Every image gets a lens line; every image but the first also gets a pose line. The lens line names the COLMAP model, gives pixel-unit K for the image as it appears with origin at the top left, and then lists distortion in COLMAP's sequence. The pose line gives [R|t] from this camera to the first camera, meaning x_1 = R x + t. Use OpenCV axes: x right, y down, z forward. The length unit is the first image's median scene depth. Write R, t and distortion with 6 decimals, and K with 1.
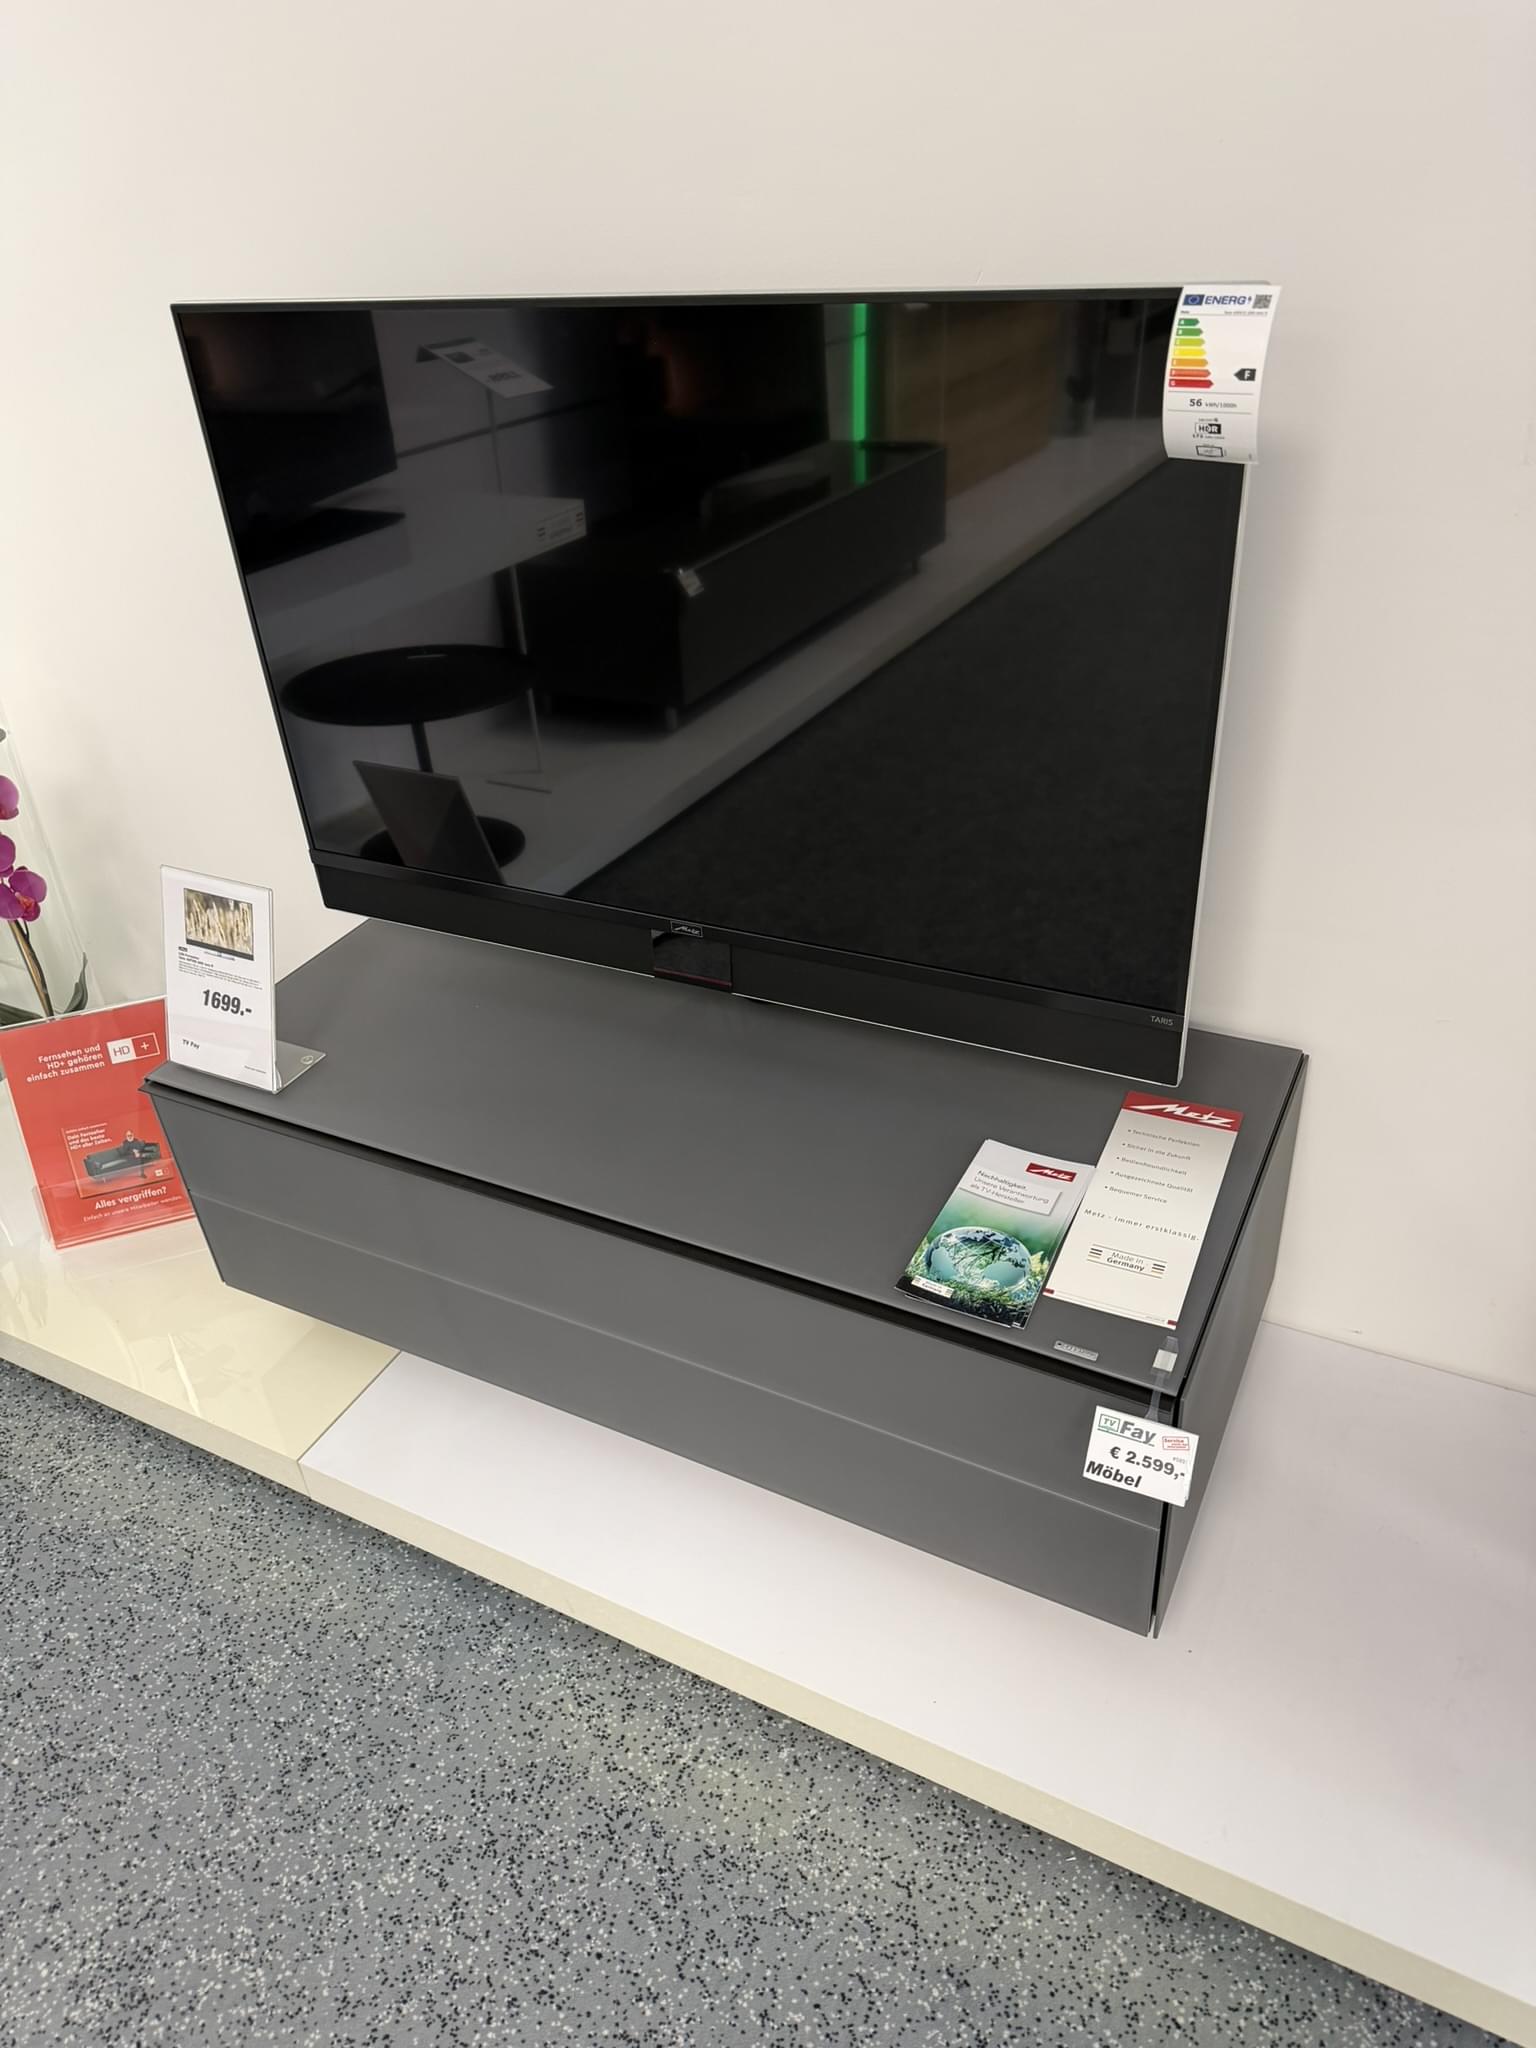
lens RADIAL K [[1406.3, 0, 768.0], [0, 1406.3, 1024.0], [0, 0, 1]] dist [0.032889, -0.026770]
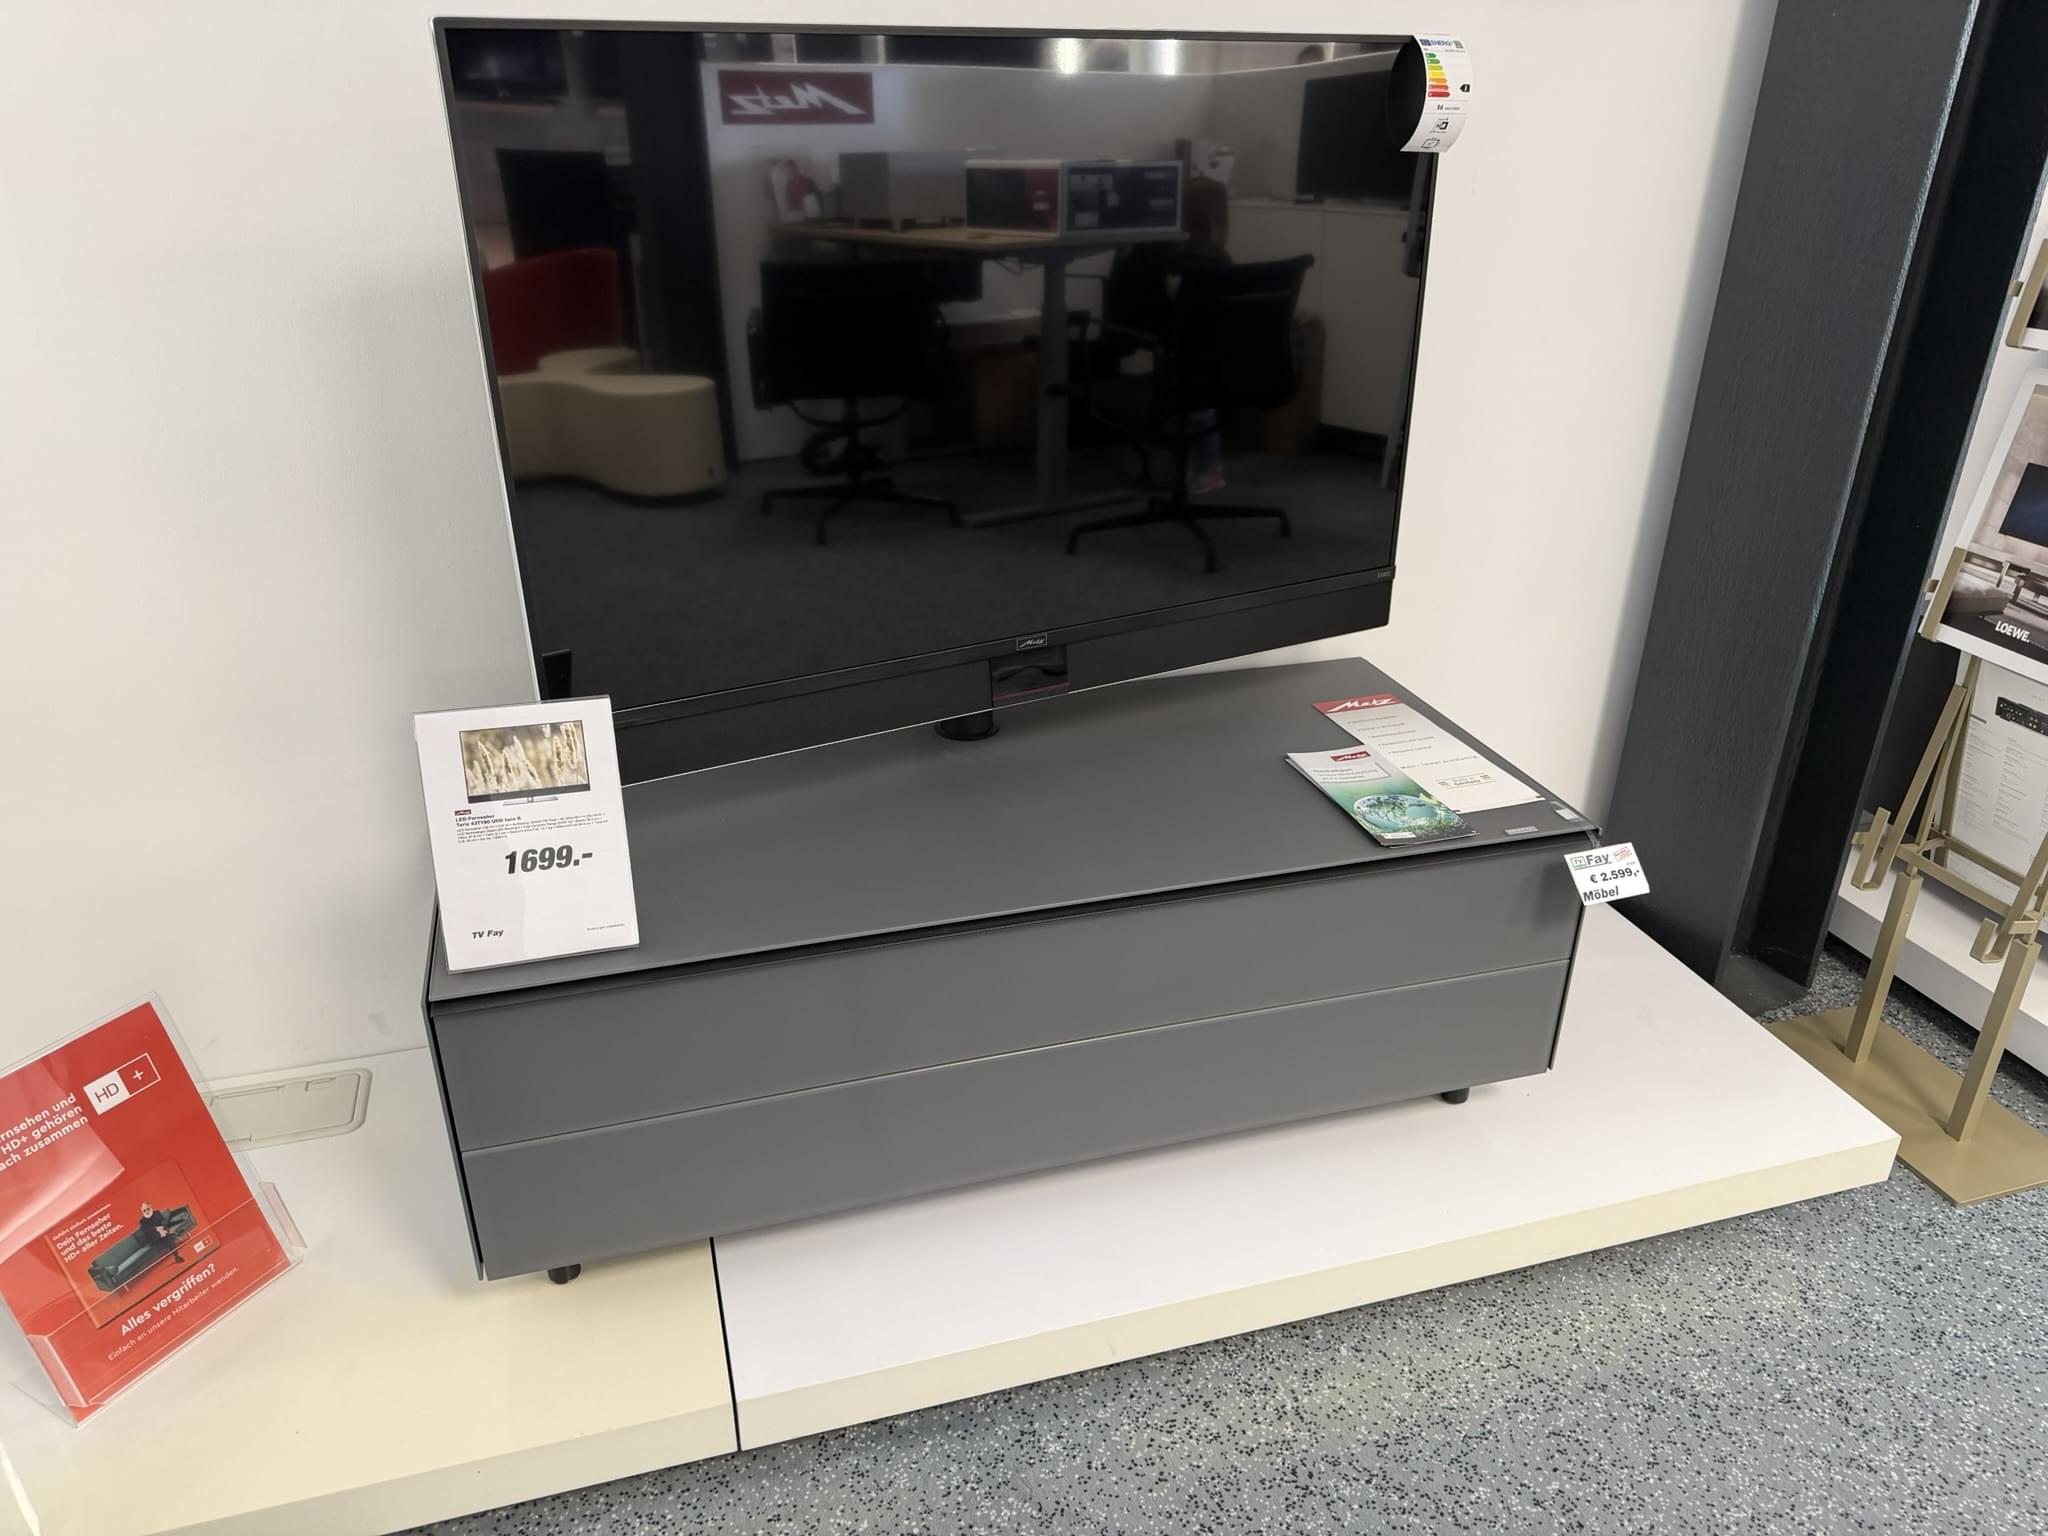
lens RADIAL K [[1406.3, 0, 1024.0], [0, 1406.3, 768.0], [0, 0, 1]] dist [0.032889, -0.026770]
pose [[0.727466, -0.234539, 0.644814, -0.746470], [0.333049, 0.942332, -0.032983, 0.057649], [-0.599893, 0.238748, 0.763628, 0.228126]]
